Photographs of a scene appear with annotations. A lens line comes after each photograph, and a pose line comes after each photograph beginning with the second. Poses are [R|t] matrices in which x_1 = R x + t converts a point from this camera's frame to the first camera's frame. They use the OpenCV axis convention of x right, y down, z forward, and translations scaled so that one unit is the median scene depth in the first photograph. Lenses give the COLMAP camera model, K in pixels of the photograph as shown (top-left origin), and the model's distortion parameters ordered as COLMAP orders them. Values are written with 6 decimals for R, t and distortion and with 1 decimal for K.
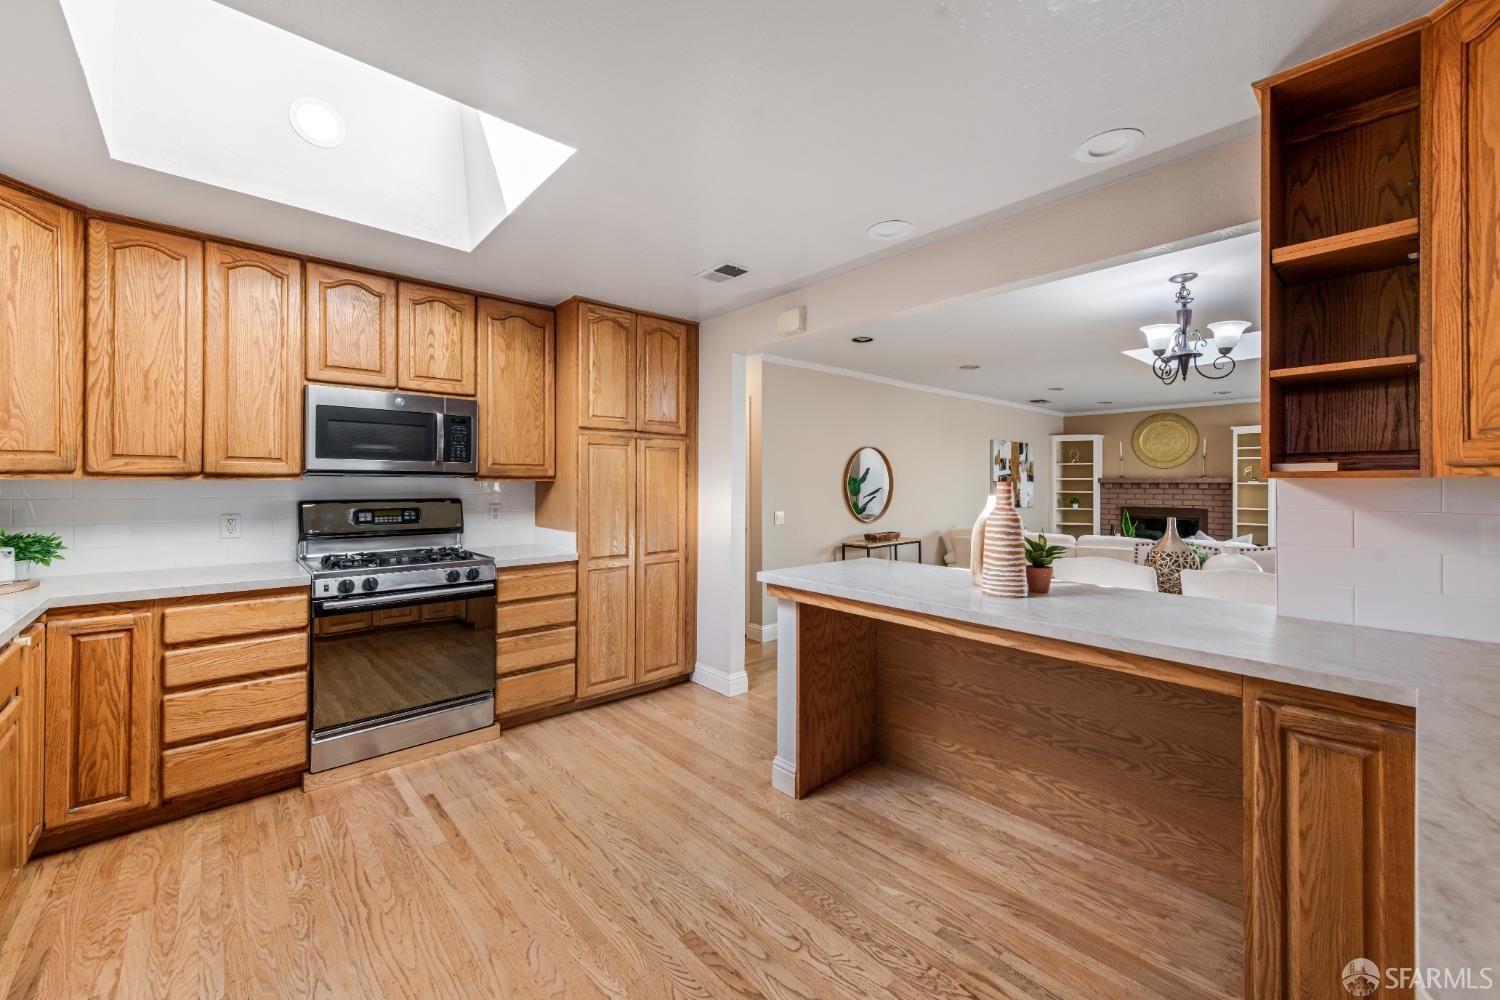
lens RADIAL K [[592.1, 0, 753.5], [0, 592.1, 484.8], [0, 0, 1]] dist [-0.000732, -0.000518]
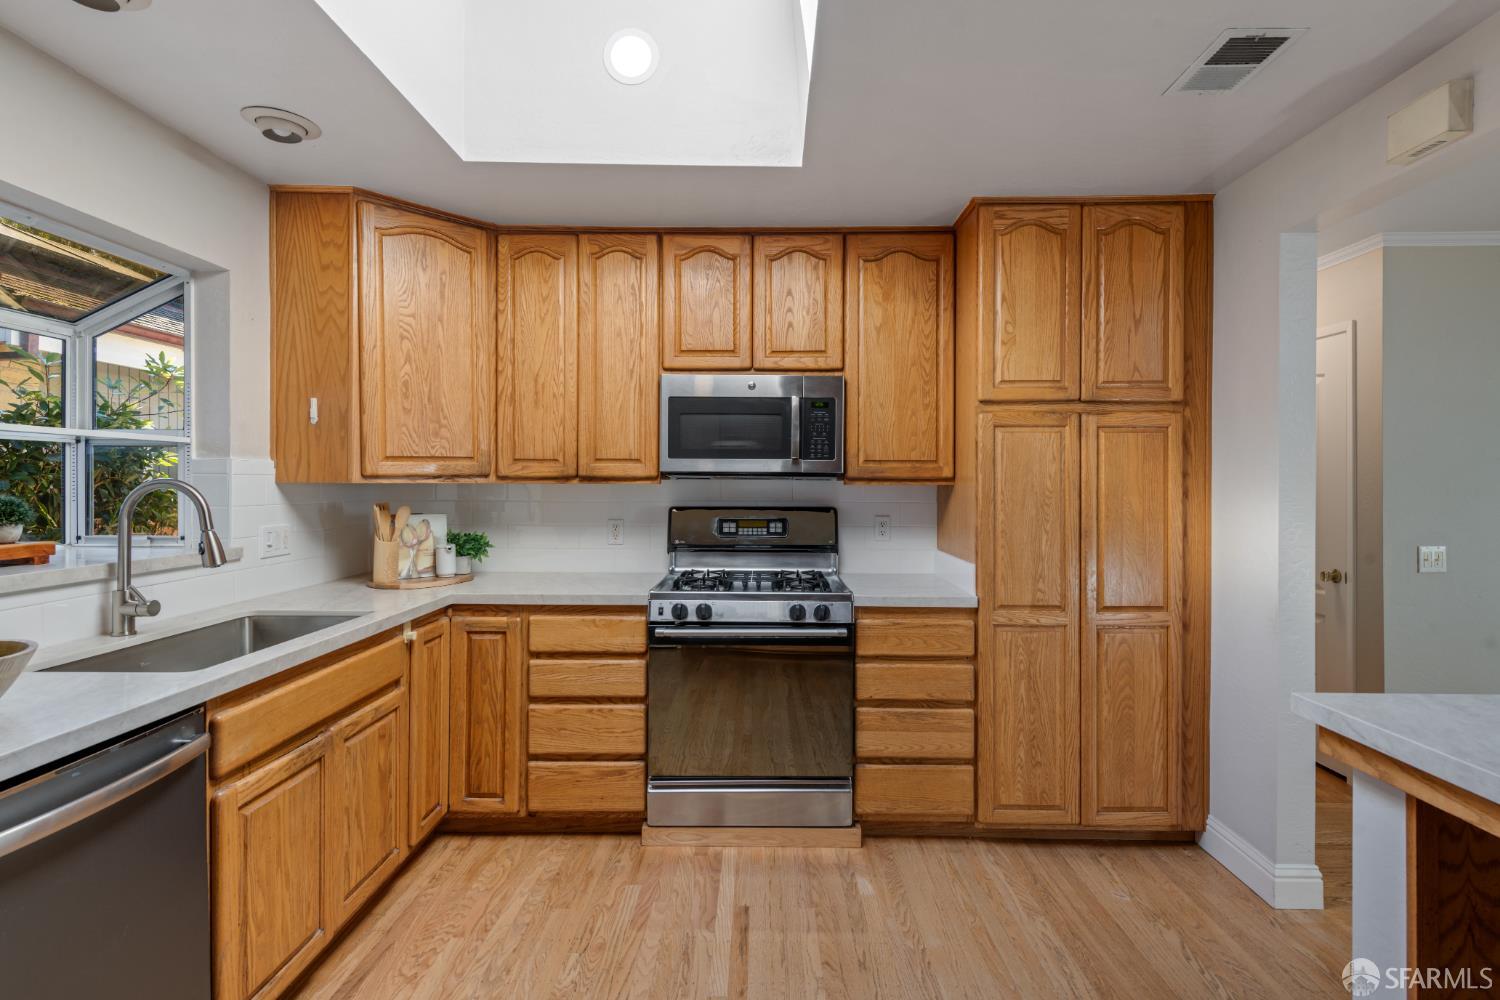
lens RADIAL K [[727.5, 0, 748.7], [0, 727.5, 484.2], [0, 0, 1]] dist [0.011316, -0.004173]
pose [[0.734142, -0.000227, -0.678996, 0.066142], [-0.004226, 0.999979, -0.004904, -0.002179], [0.678983, 0.006469, 0.734125, 0.273308]]
